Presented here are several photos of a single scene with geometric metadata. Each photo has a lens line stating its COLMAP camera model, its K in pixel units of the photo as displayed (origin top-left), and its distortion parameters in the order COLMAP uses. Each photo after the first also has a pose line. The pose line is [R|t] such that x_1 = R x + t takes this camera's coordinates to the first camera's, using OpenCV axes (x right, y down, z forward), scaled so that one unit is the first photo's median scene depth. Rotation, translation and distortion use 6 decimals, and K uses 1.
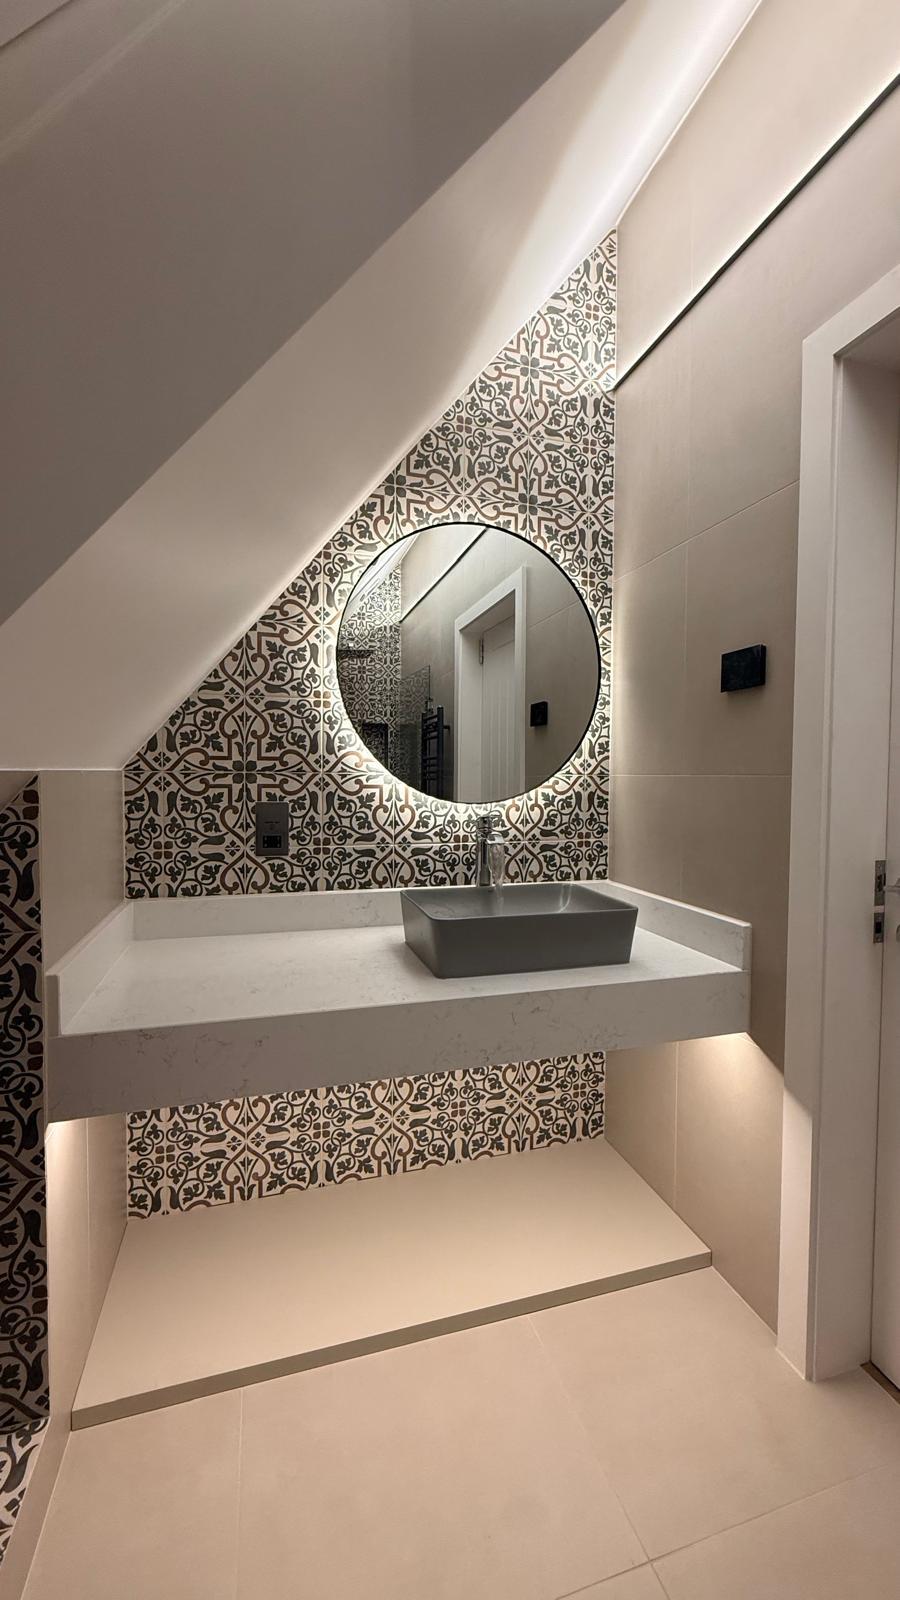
lens RADIAL K [[633.0, 0, 450.3], [0, 633.0, 798.9], [0, 0, 1]] dist [0.001785, -0.000012]
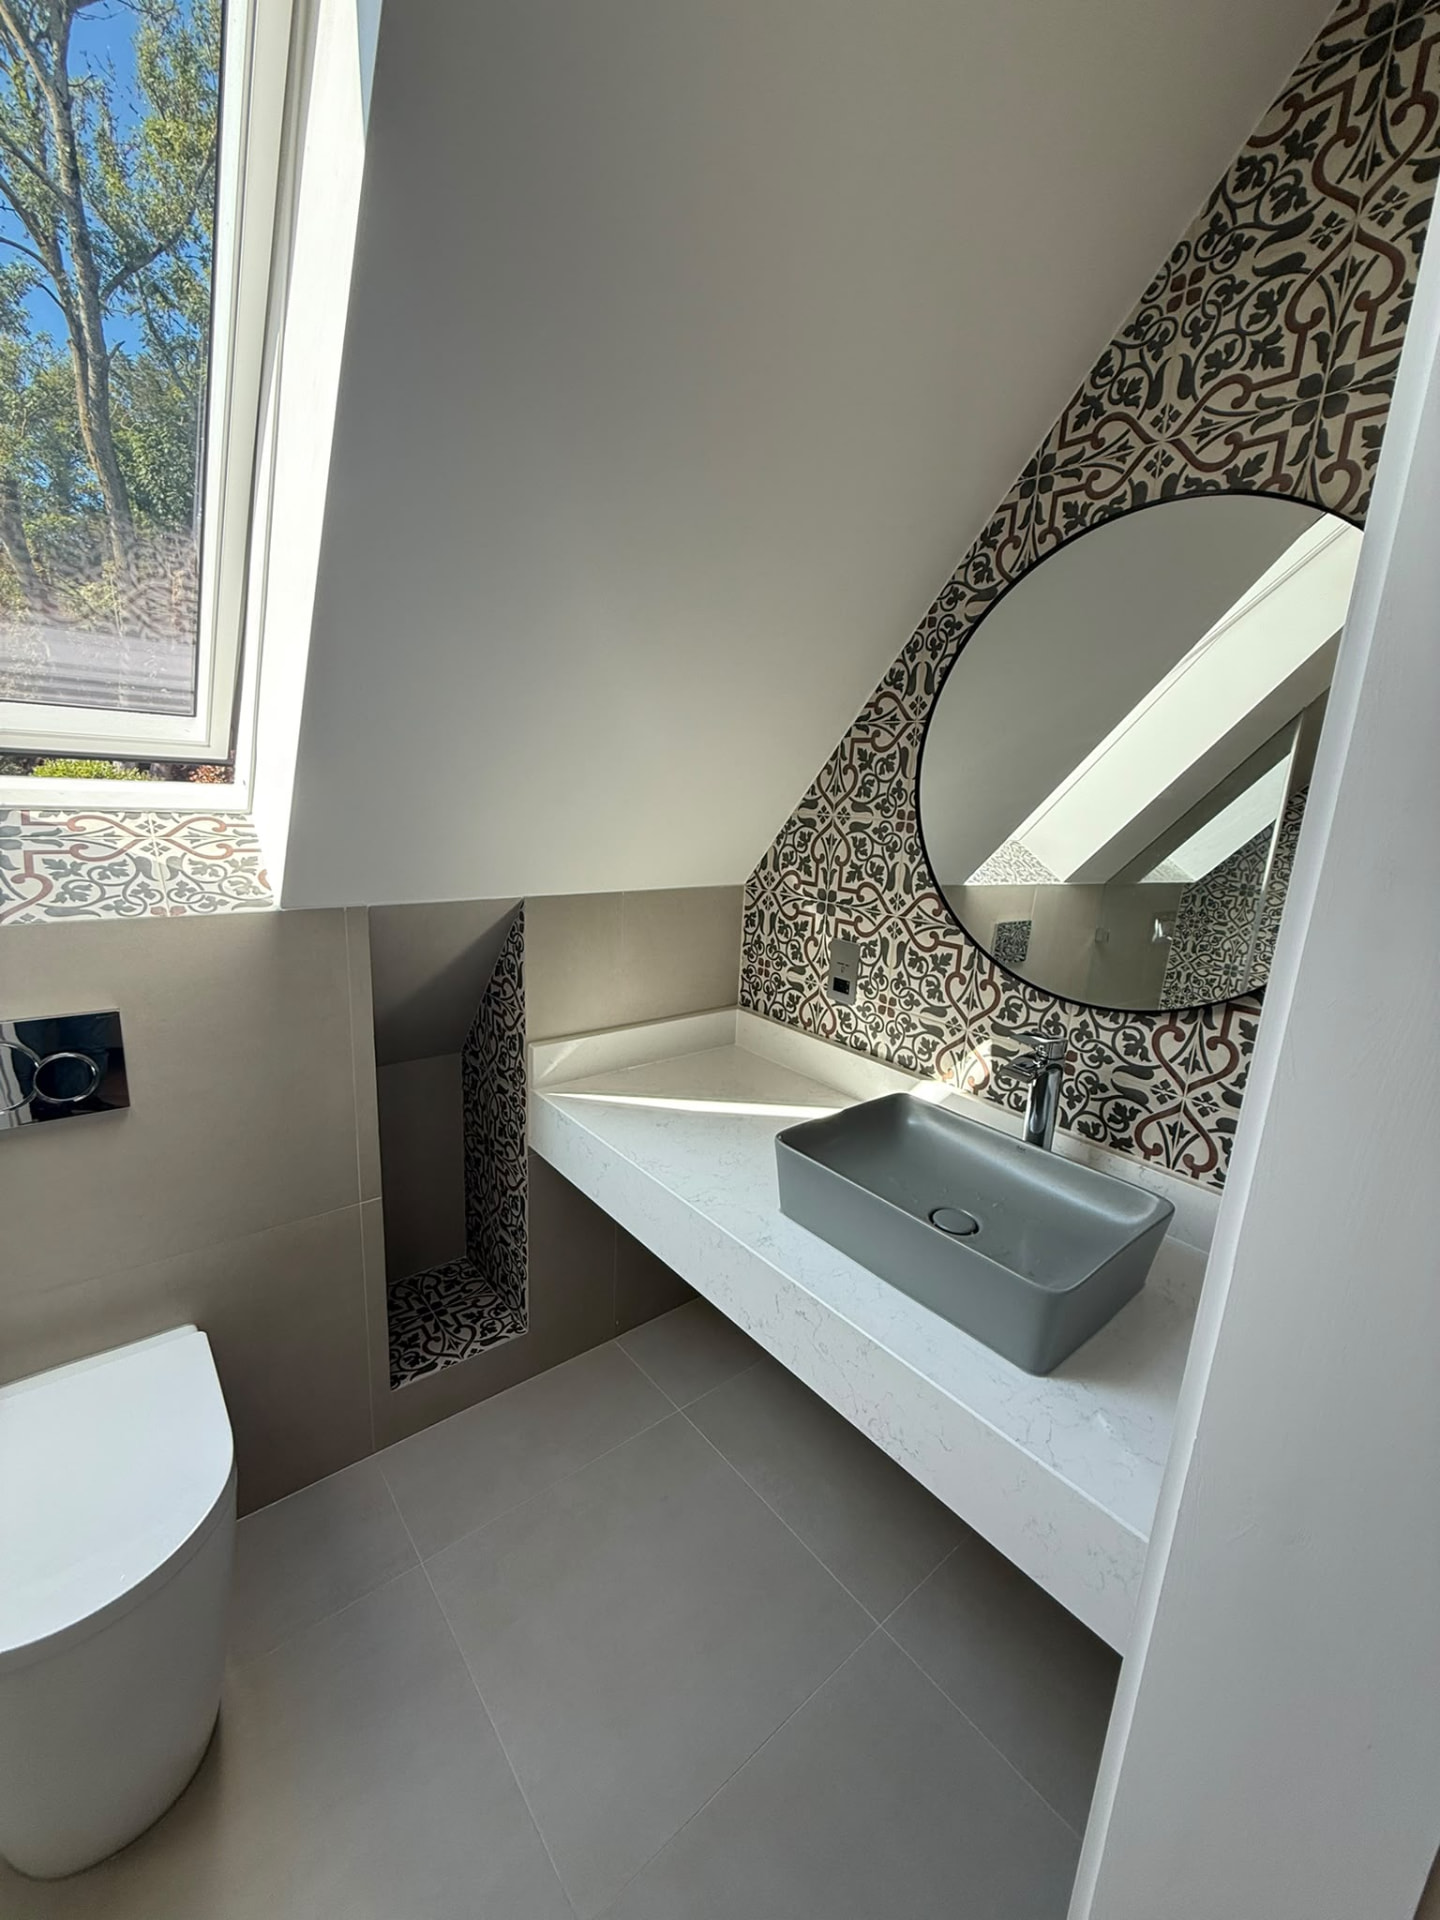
lens RADIAL K [[768.4, 0, 718.9], [0, 768.4, 960.9], [0, 0, 1]] dist [0.000391, 0.000563]
pose [[0.387556, 0.214698, -0.896496, 0.593036], [-0.085064, 0.976680, 0.197128, -0.159966], [0.917913, -0.000139, 0.396781, 0.432583]]
